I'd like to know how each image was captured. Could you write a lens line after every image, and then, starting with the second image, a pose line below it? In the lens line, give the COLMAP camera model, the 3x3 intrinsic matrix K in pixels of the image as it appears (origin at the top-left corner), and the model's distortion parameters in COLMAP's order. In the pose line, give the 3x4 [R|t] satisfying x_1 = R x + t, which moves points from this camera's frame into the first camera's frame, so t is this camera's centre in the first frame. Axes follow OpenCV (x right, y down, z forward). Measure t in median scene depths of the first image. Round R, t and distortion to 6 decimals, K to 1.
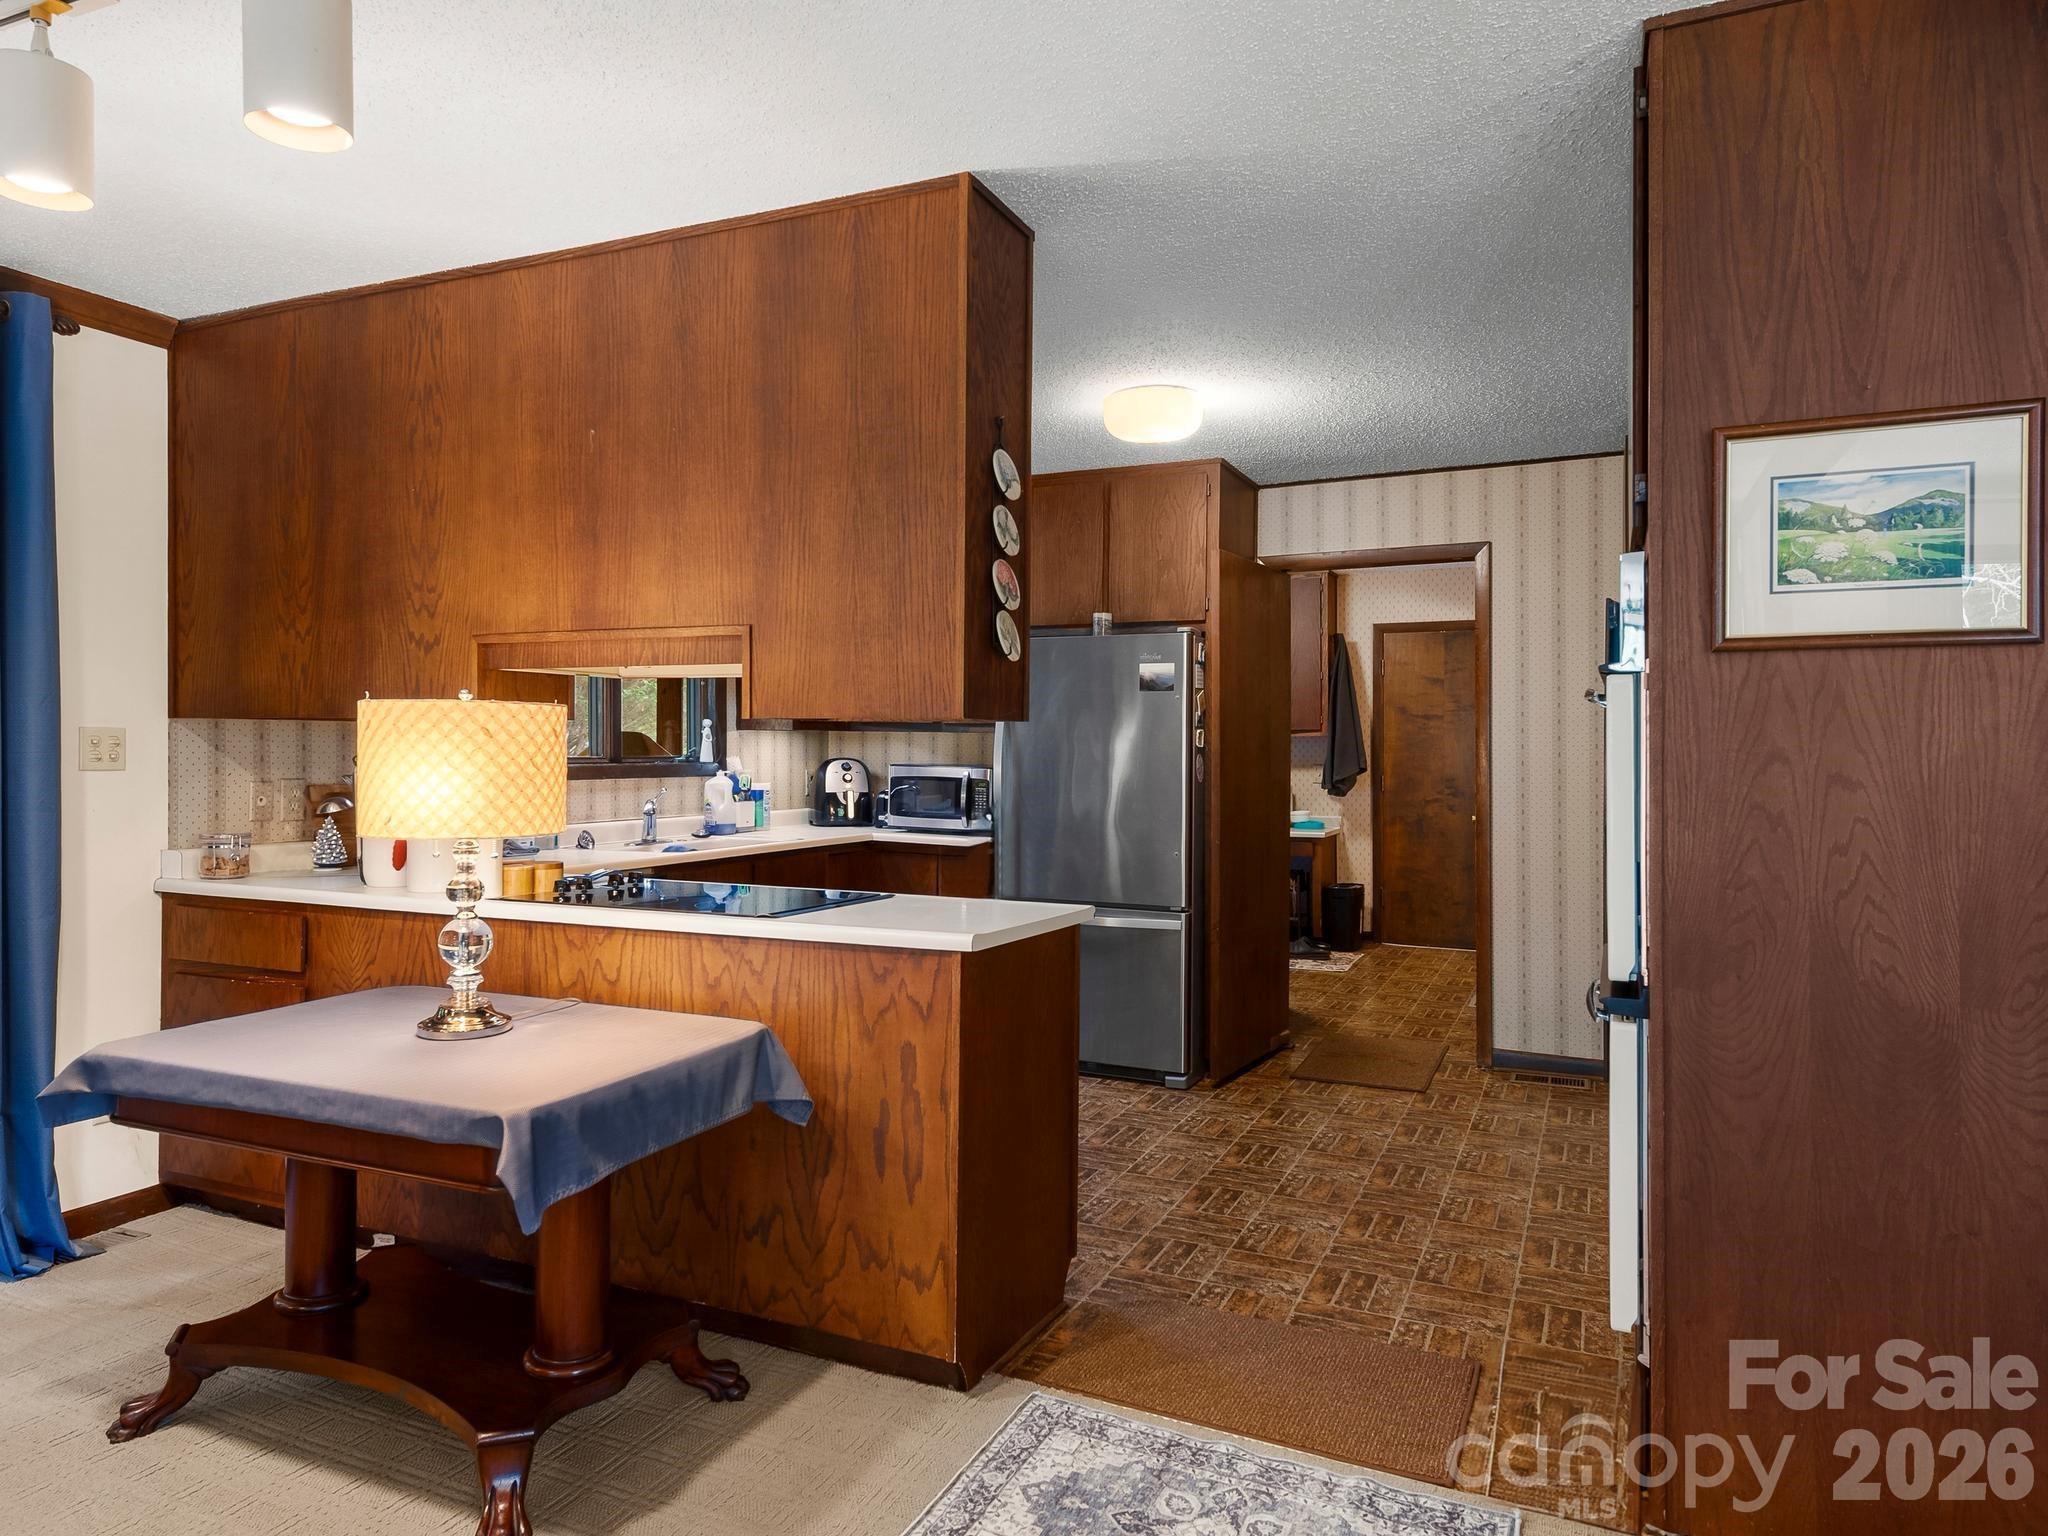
lens RADIAL K [[1331.8, 0, 1032.9], [0, 1331.8, 747.8], [0, 0, 1]] dist [0.006944, -0.002862]
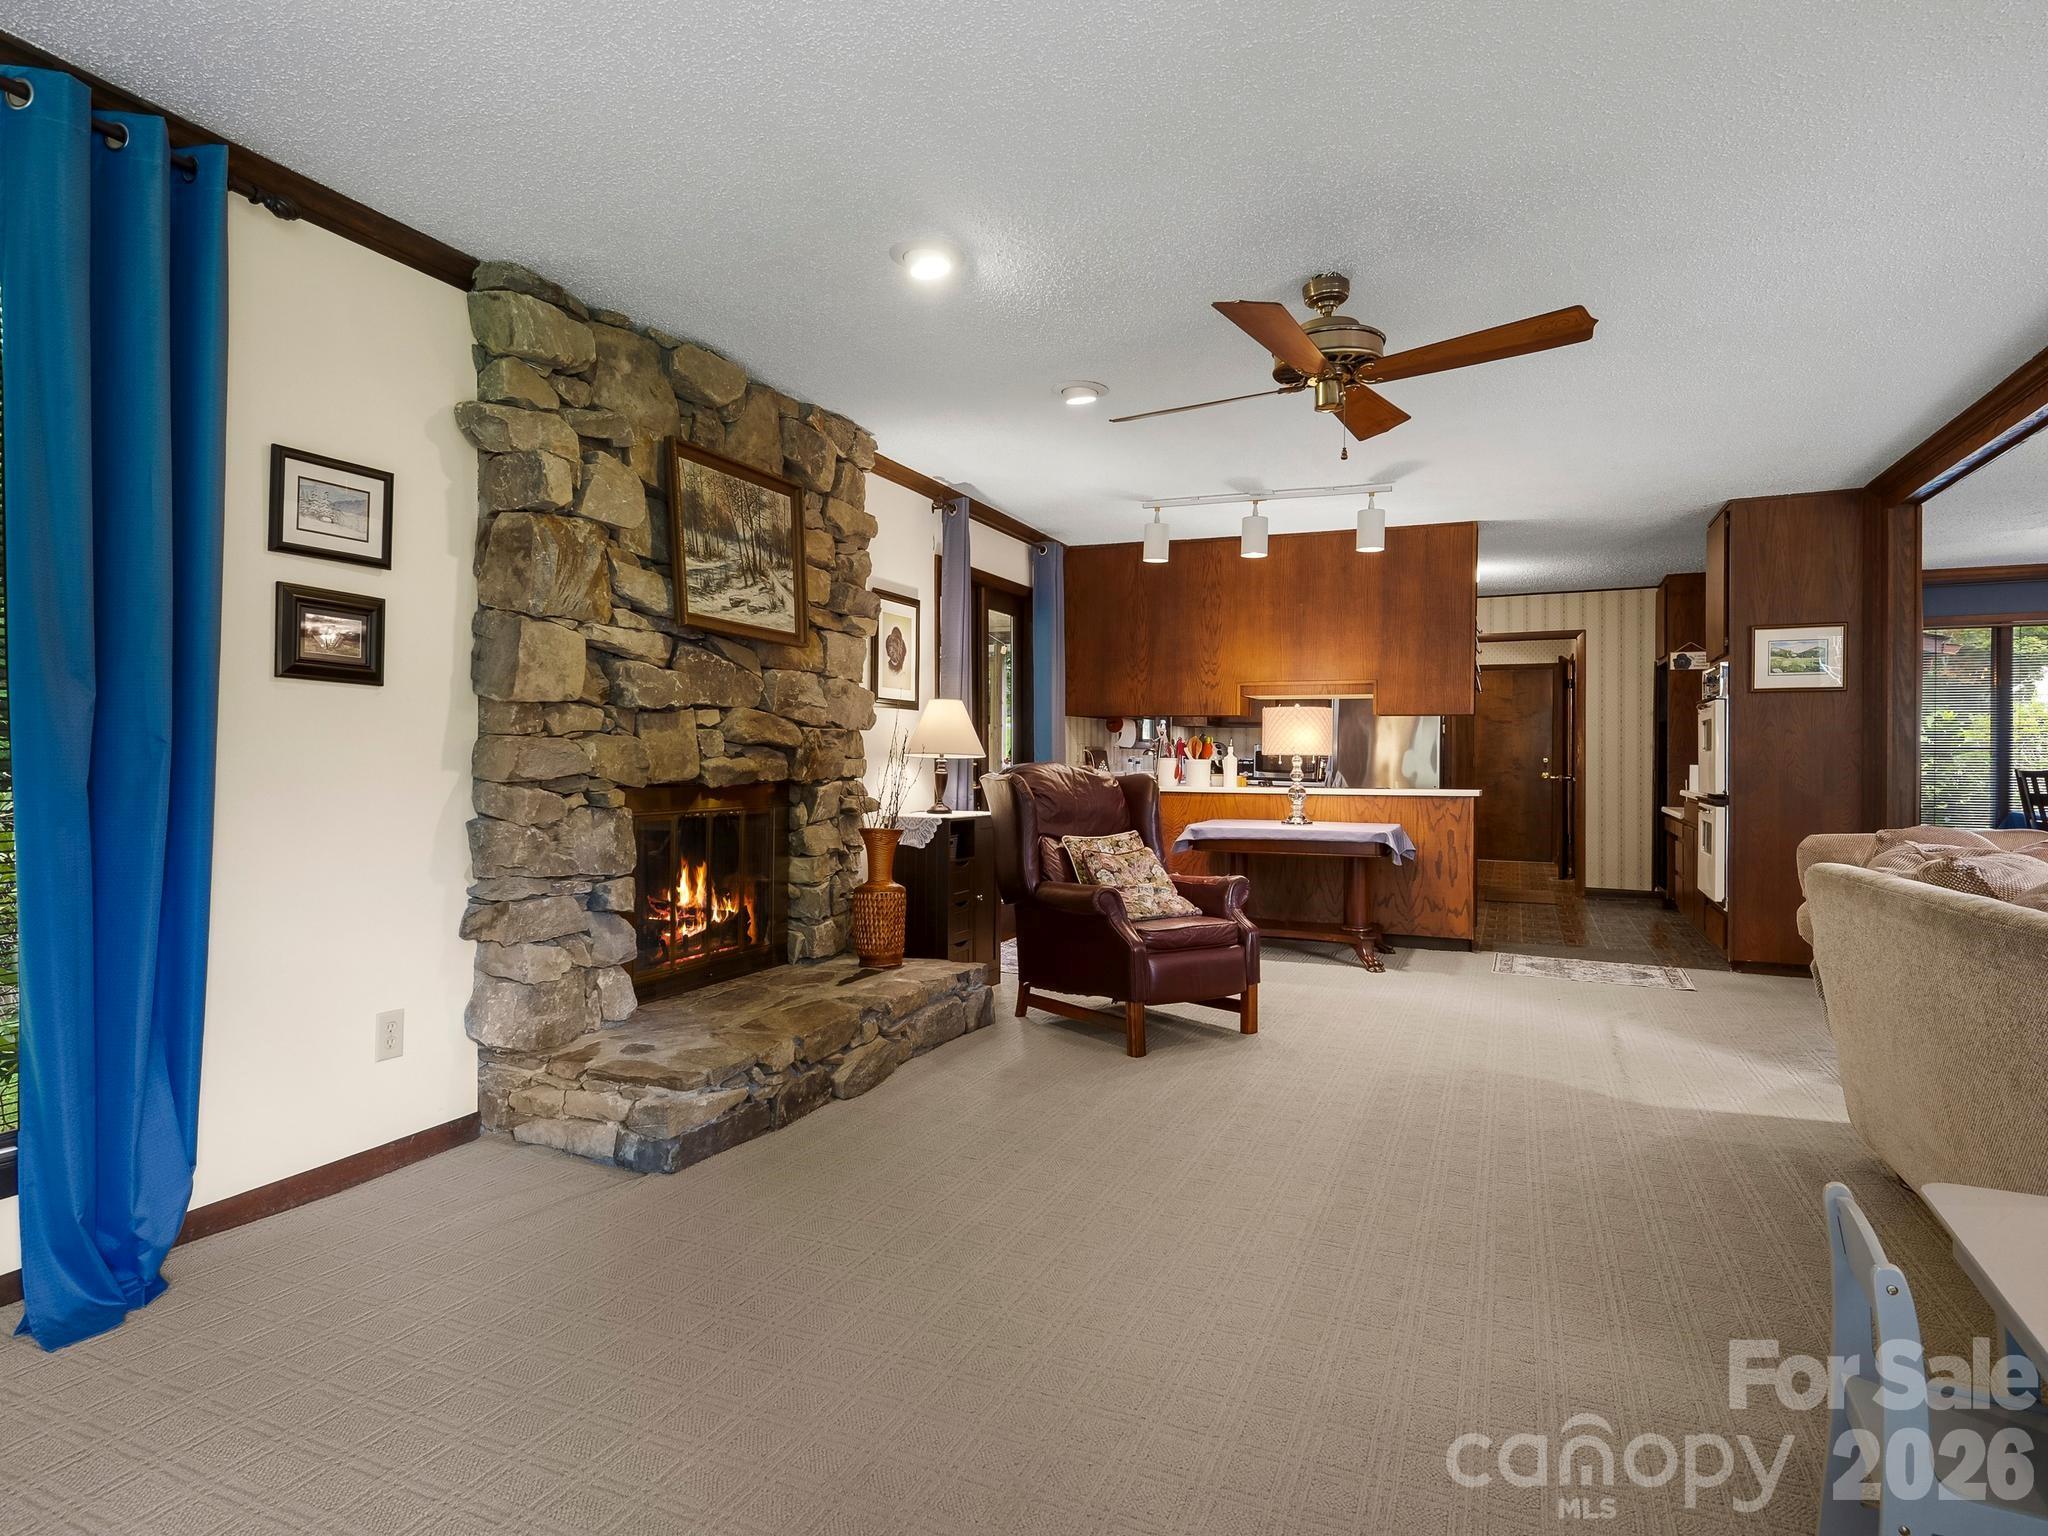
lens RADIAL K [[1145.5, 0, 1024.8], [0, 1145.5, 763.9], [0, 0, 1]] dist [-0.007861, -0.001407]
pose [[0.999999, 0.001225, 0.000793, -0.950922], [-0.001231, 0.999977, 0.006676, 0.064711], [-0.000785, -0.006677, 0.999977, -1.348026]]
